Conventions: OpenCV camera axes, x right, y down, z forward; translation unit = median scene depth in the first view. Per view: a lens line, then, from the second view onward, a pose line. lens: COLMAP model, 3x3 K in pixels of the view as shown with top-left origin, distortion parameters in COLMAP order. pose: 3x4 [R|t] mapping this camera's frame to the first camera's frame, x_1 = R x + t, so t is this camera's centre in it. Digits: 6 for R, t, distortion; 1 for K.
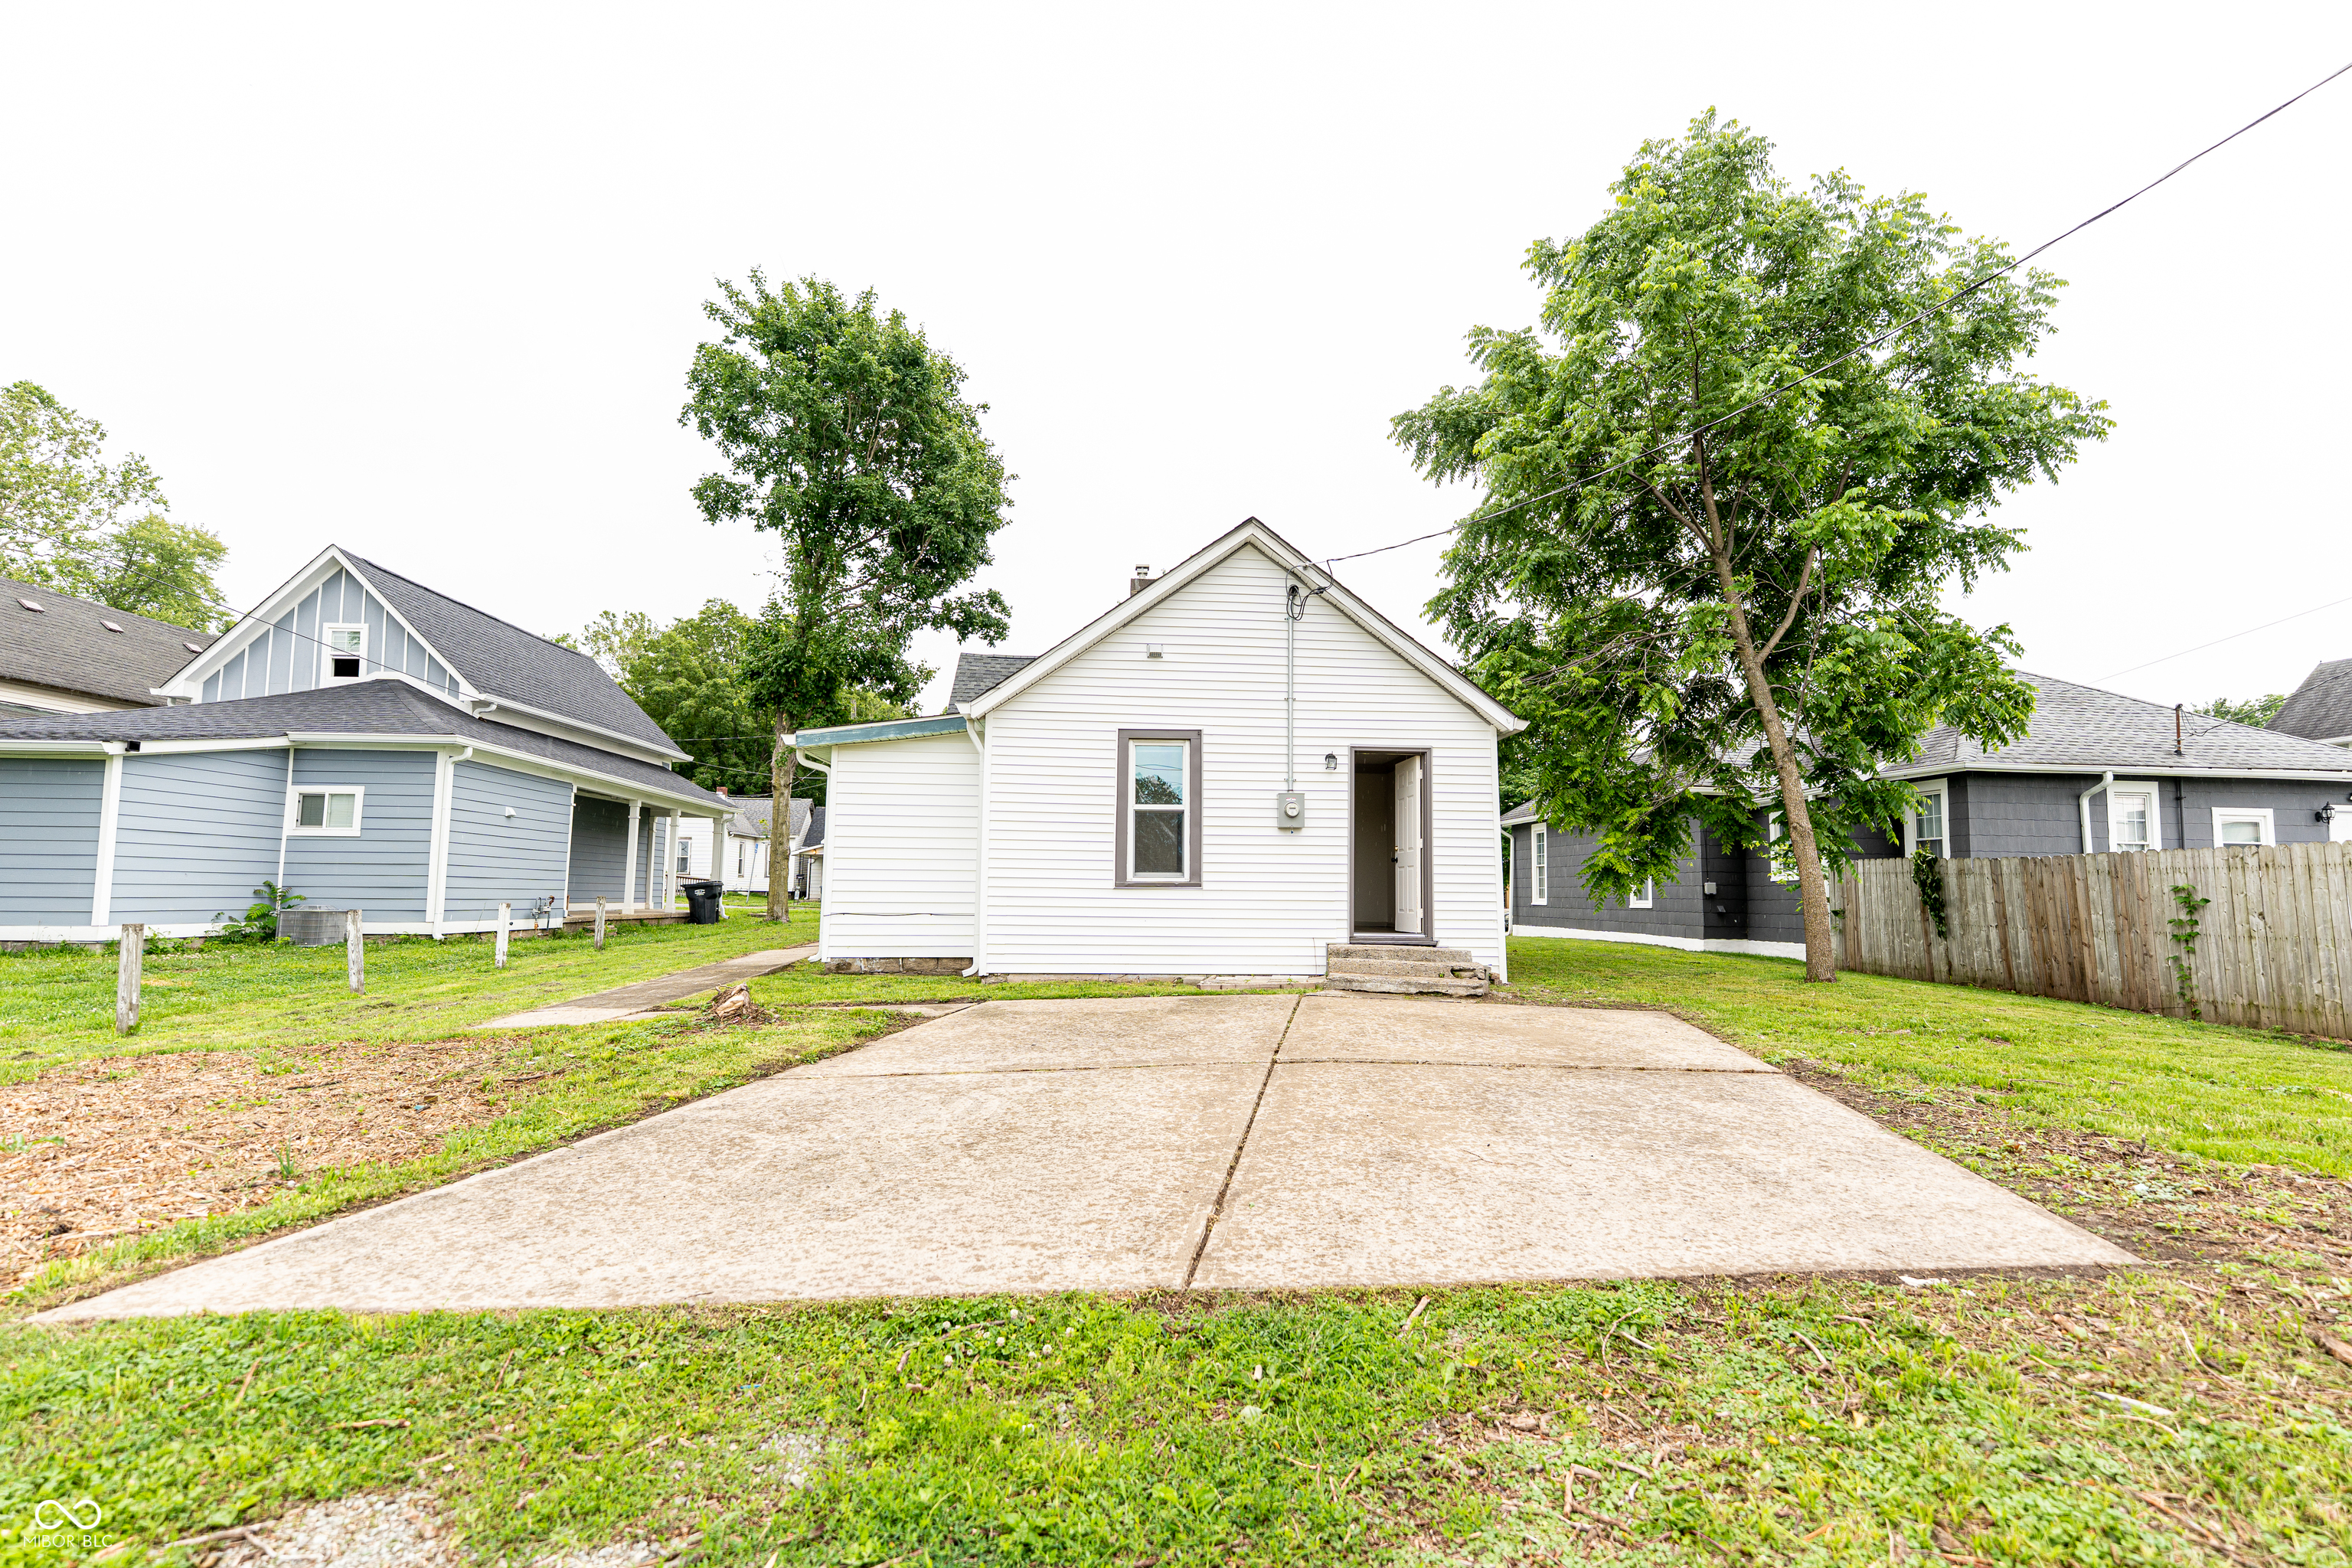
lens RADIAL K [[1130.3, 0, 1176.0], [0, 1130.3, 784.0], [0, 0, 1]] dist [0.000626, -0.000026]
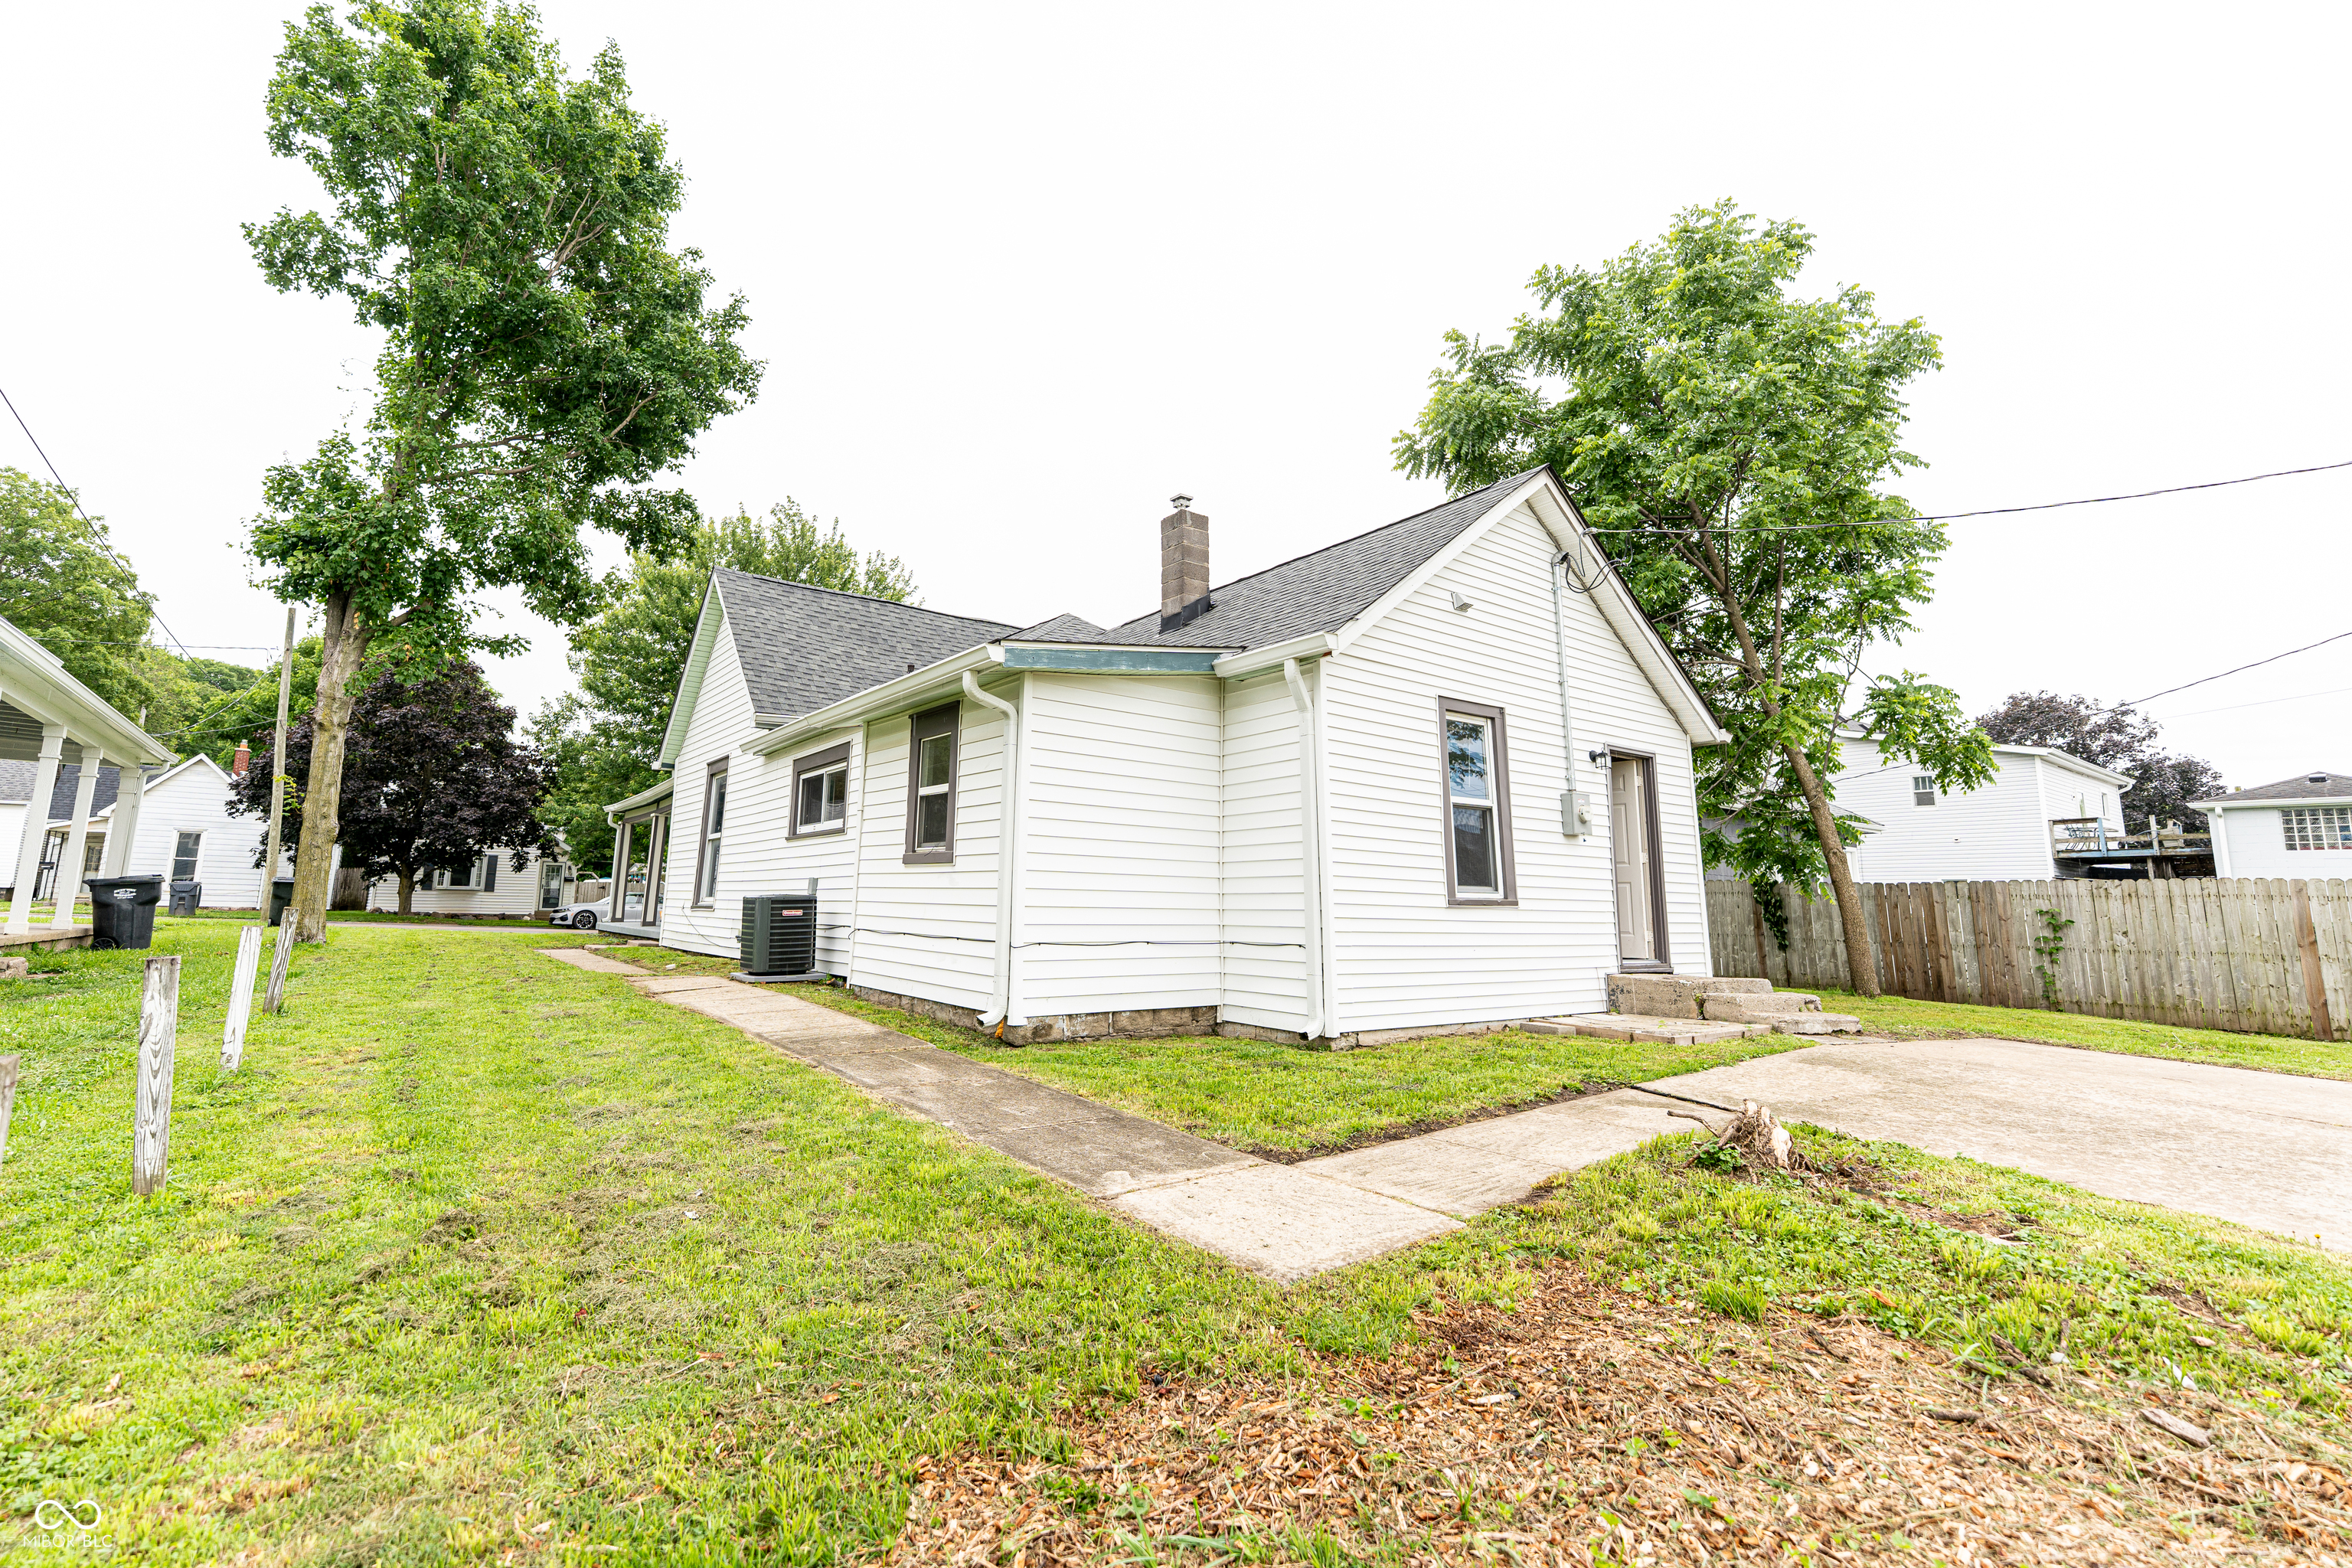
lens RADIAL K [[1102.3, 0, 1174.2], [0, 1102.3, 708.0], [0, 0, 1]] dist [0.000221, -0.000048]
pose [[0.833369, 0.103423, 0.542955, -0.594622], [-0.063574, 0.993754, -0.091714, 0.038600], [-0.549049, 0.041914, 0.834739, 0.469138]]
